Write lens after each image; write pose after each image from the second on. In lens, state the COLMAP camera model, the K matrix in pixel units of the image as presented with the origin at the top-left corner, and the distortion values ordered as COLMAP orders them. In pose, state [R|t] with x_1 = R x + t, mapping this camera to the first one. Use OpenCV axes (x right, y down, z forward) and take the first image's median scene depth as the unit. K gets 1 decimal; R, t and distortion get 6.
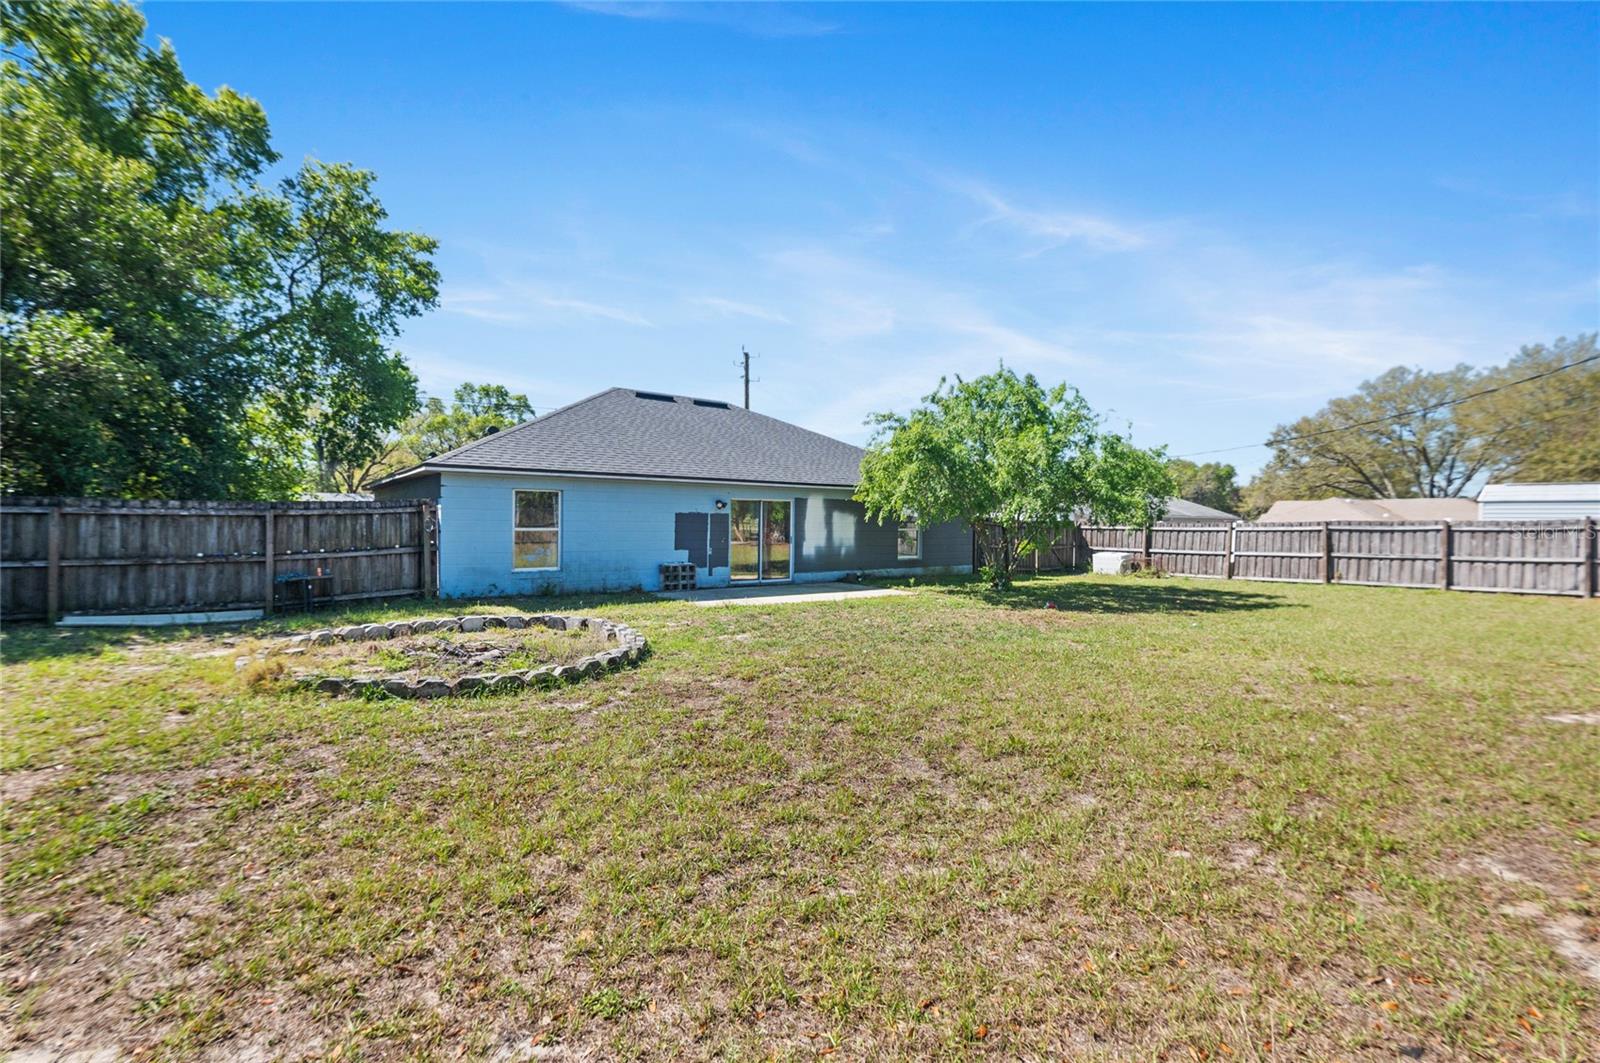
lens RADIAL K [[697.3, 0, 799.7], [0, 697.3, 533.0], [0, 0, 1]] dist [-0.009198, -0.001862]
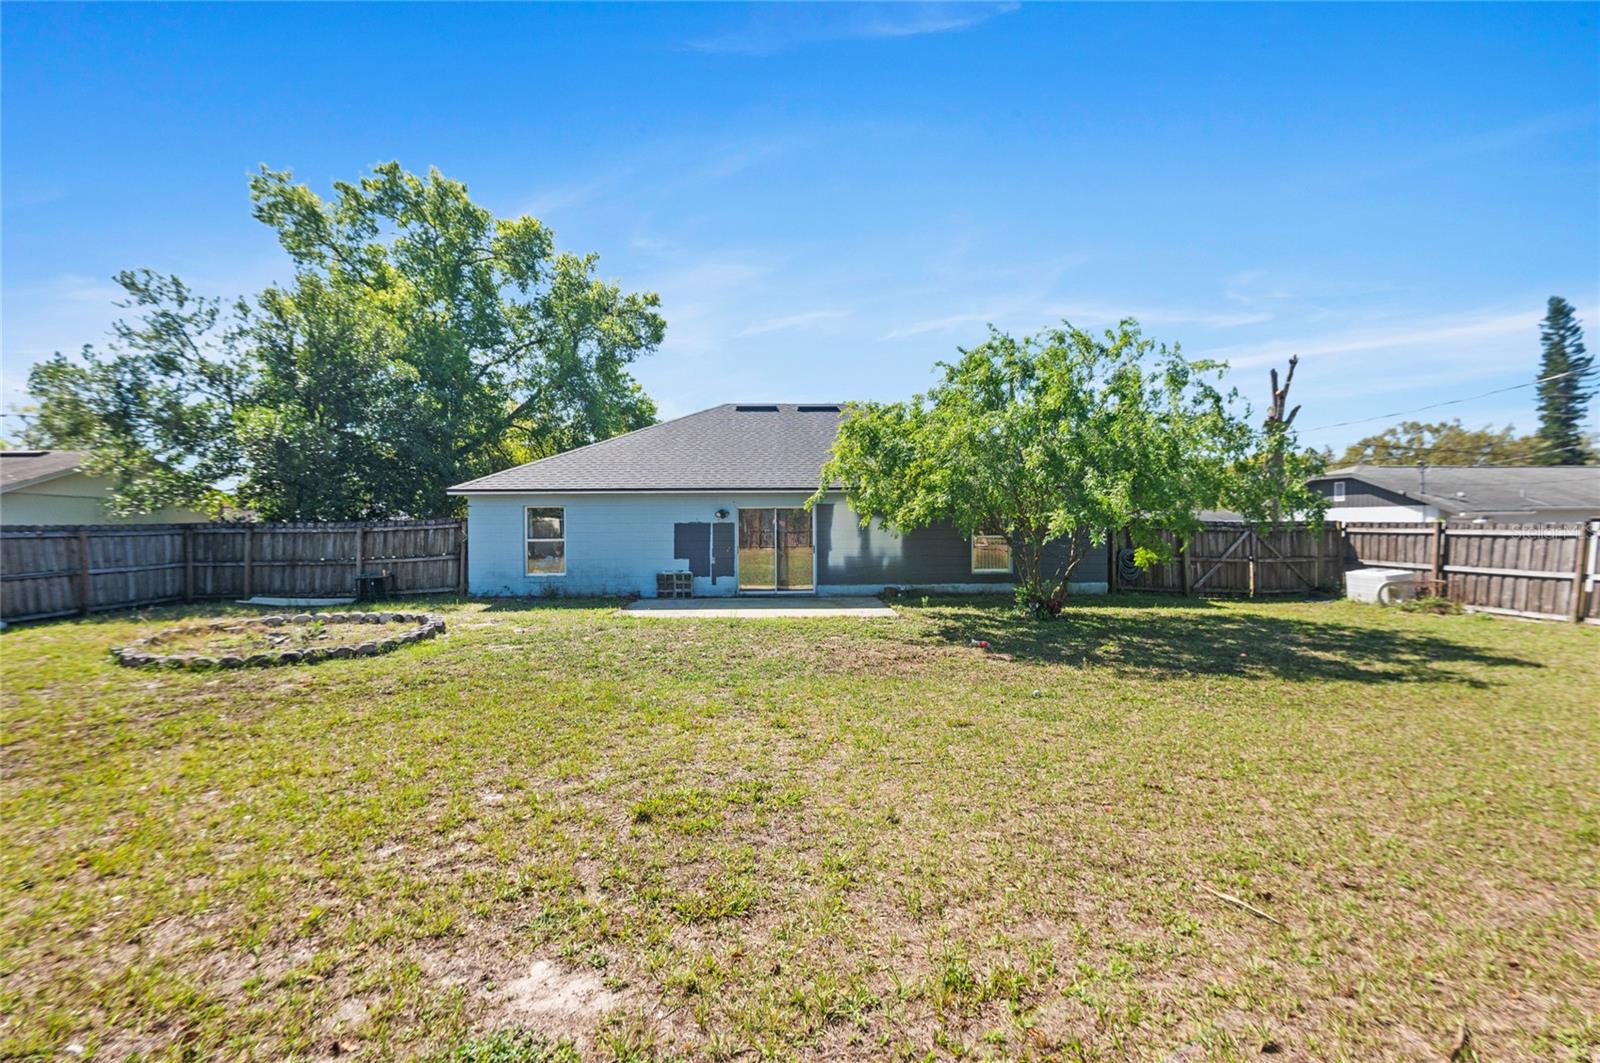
lens RADIAL K [[697.3, 0, 801.5], [0, 697.3, 530.9], [0, 0, 1]] dist [-0.009198, -0.001862]
pose [[0.818273, -0.007953, -0.574775, 0.554982], [0.005205, 0.999966, -0.006427, -0.009498], [0.574806, 0.002267, 0.818286, 0.249839]]
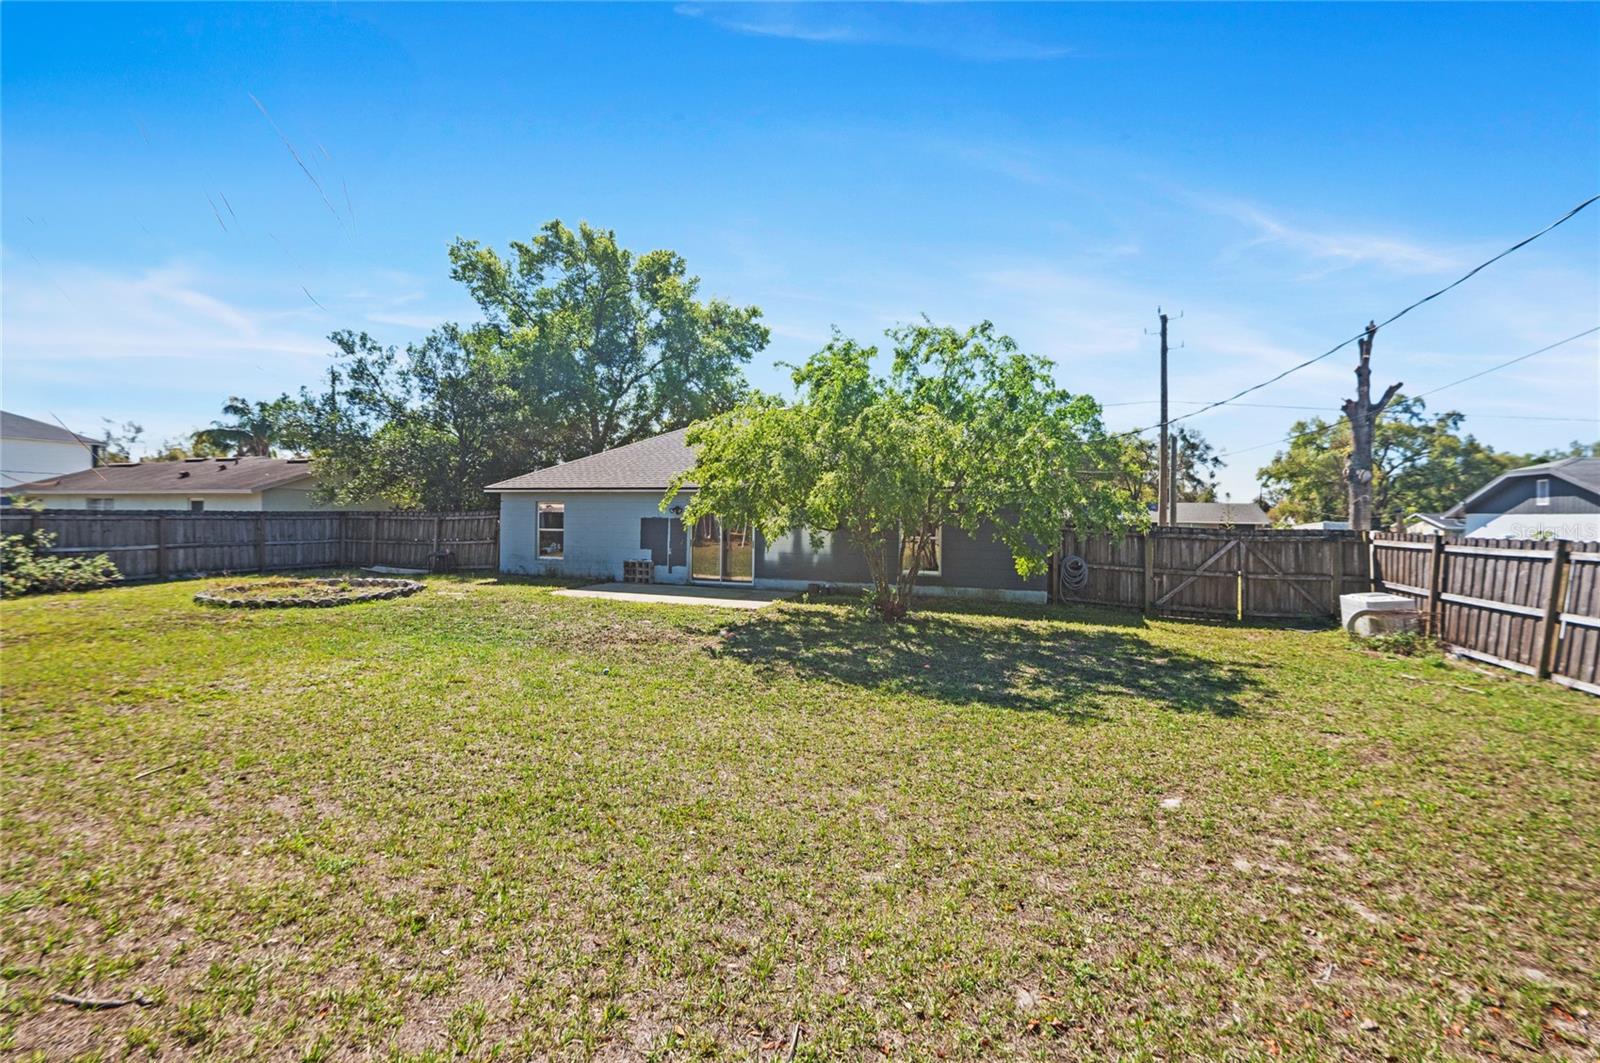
lens RADIAL K [[697.3, 0, 798.4], [0, 697.3, 531.4], [0, 0, 1]] dist [-0.009198, -0.001862]
pose [[0.544005, 0.014368, -0.838959, 0.932457], [-0.020593, 0.999781, 0.003769, -0.014994], [0.838829, 0.015226, 0.544182, 0.559863]]
